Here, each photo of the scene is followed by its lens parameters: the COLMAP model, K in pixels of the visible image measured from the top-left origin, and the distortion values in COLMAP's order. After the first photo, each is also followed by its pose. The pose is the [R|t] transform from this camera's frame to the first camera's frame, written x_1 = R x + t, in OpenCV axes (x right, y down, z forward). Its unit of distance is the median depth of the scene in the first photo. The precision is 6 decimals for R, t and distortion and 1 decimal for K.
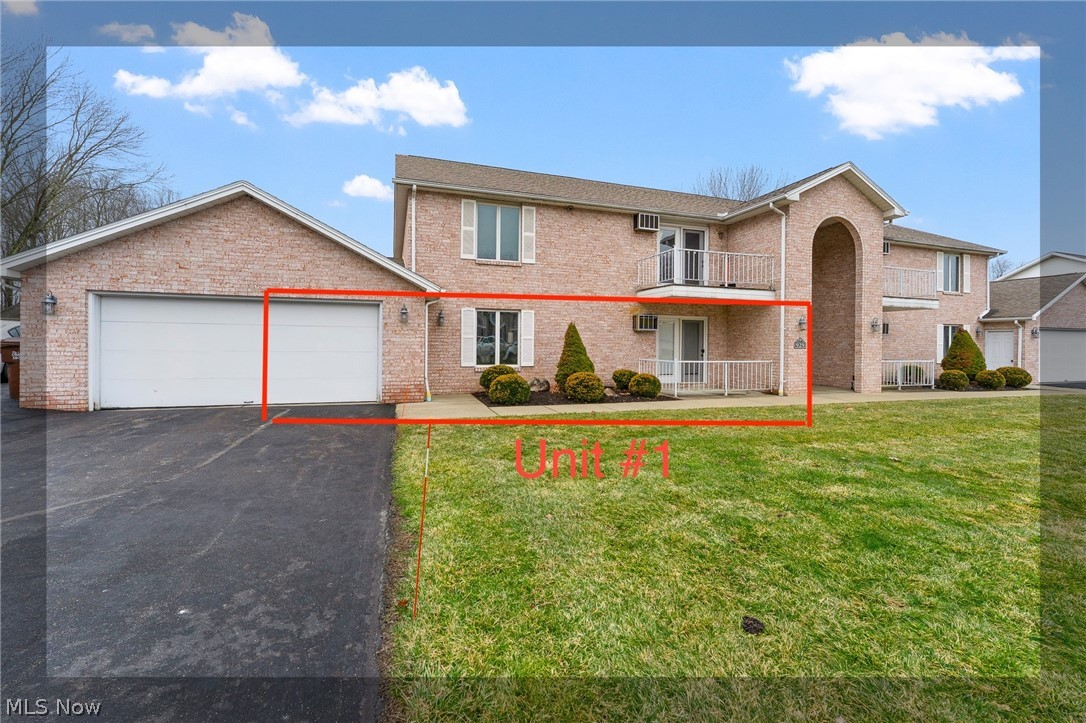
lens RADIAL K [[442.3, 0, 541.4], [0, 442.3, 338.8], [0, 0, 1]] dist [0.004130, -0.000764]
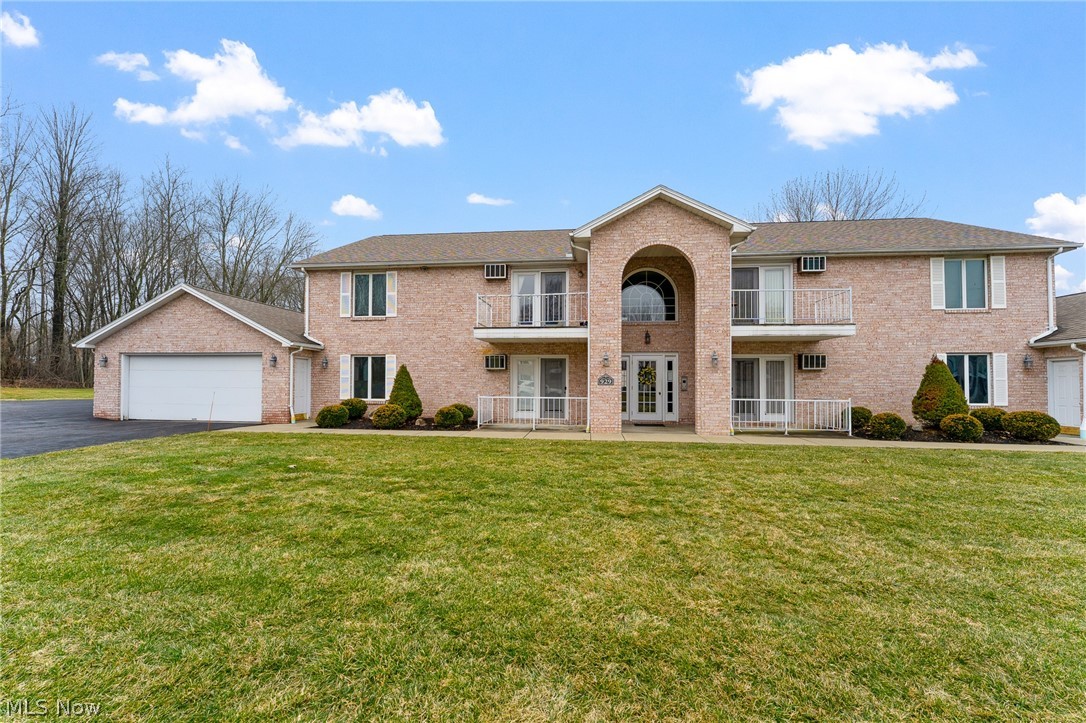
lens RADIAL K [[442.3, 0, 564.6], [0, 442.3, 371.4], [0, 0, 1]] dist [0.004130, -0.000764]
pose [[0.909043, -0.016374, -0.416380, 0.855473], [0.008200, 0.999737, -0.021412, 0.011641], [0.416621, 0.016050, 0.908939, 0.069450]]
